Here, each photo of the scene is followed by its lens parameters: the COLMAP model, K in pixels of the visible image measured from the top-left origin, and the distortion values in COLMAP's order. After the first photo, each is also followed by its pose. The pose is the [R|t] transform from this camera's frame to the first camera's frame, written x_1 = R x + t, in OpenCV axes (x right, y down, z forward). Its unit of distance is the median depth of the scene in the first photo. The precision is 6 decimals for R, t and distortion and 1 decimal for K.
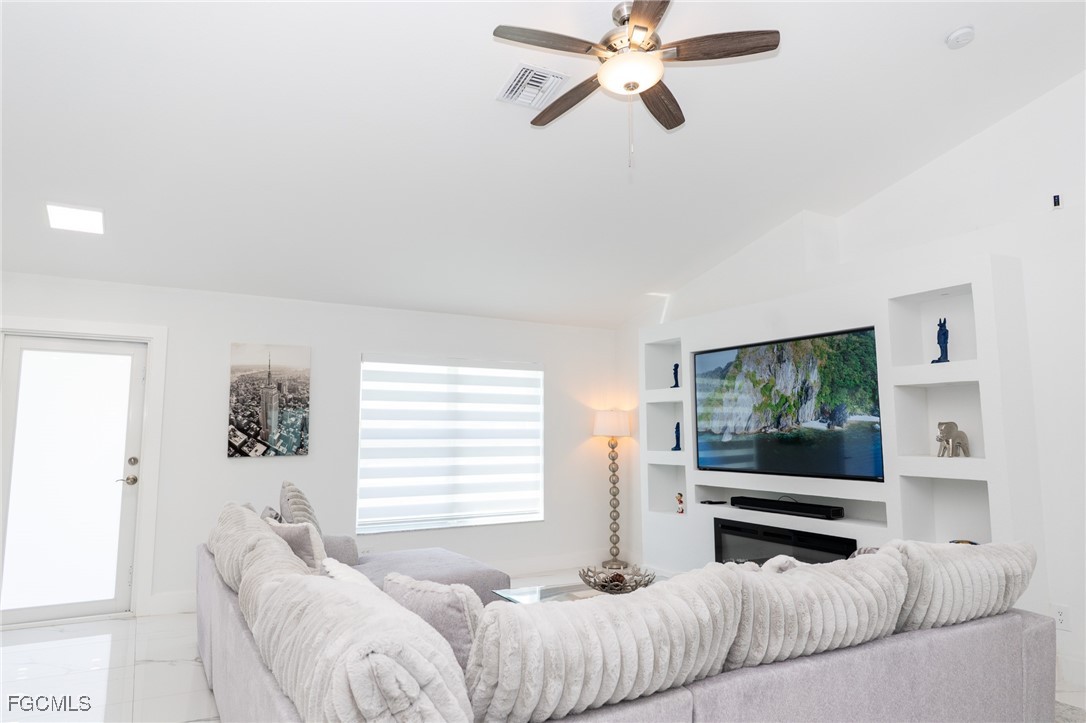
lens RADIAL K [[688.2, 0, 543.0], [0, 688.2, 361.5], [0, 0, 1]] dist [-0.001421, -0.003264]
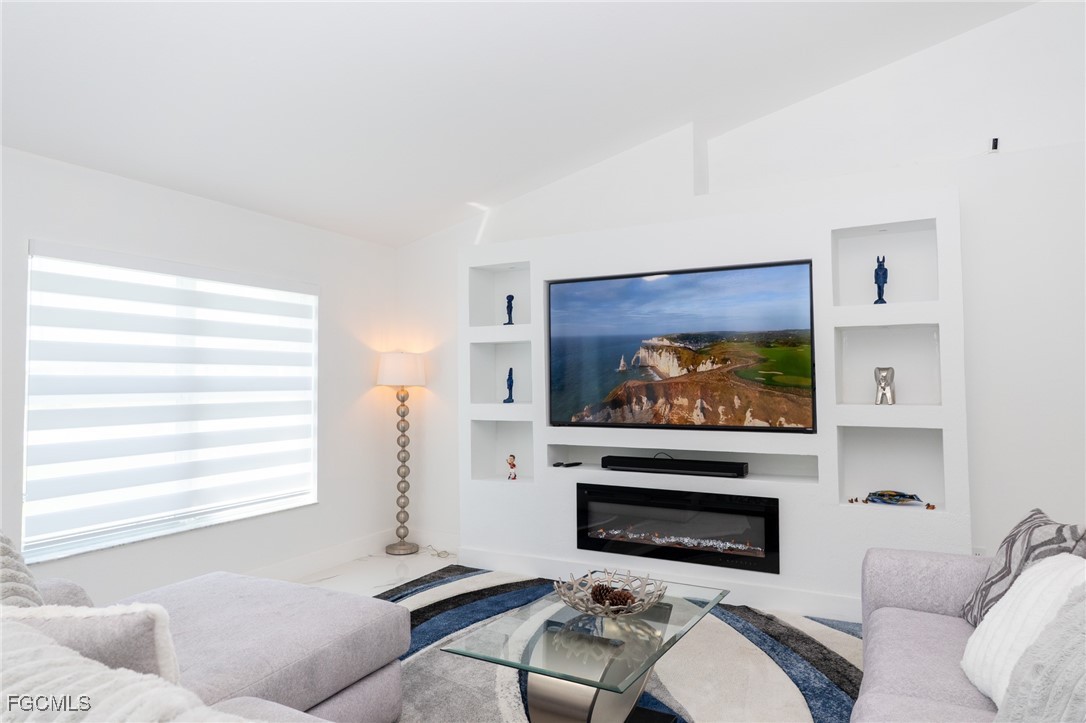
lens RADIAL K [[688.2, 0, 543.0], [0, 688.2, 361.5], [0, 0, 1]] dist [-0.001421, -0.003264]
pose [[0.846815, 0.009702, 0.531799, -0.194300], [-0.048903, 0.997019, 0.059681, 0.030264], [-0.529635, -0.076545, 0.844765, 0.292867]]
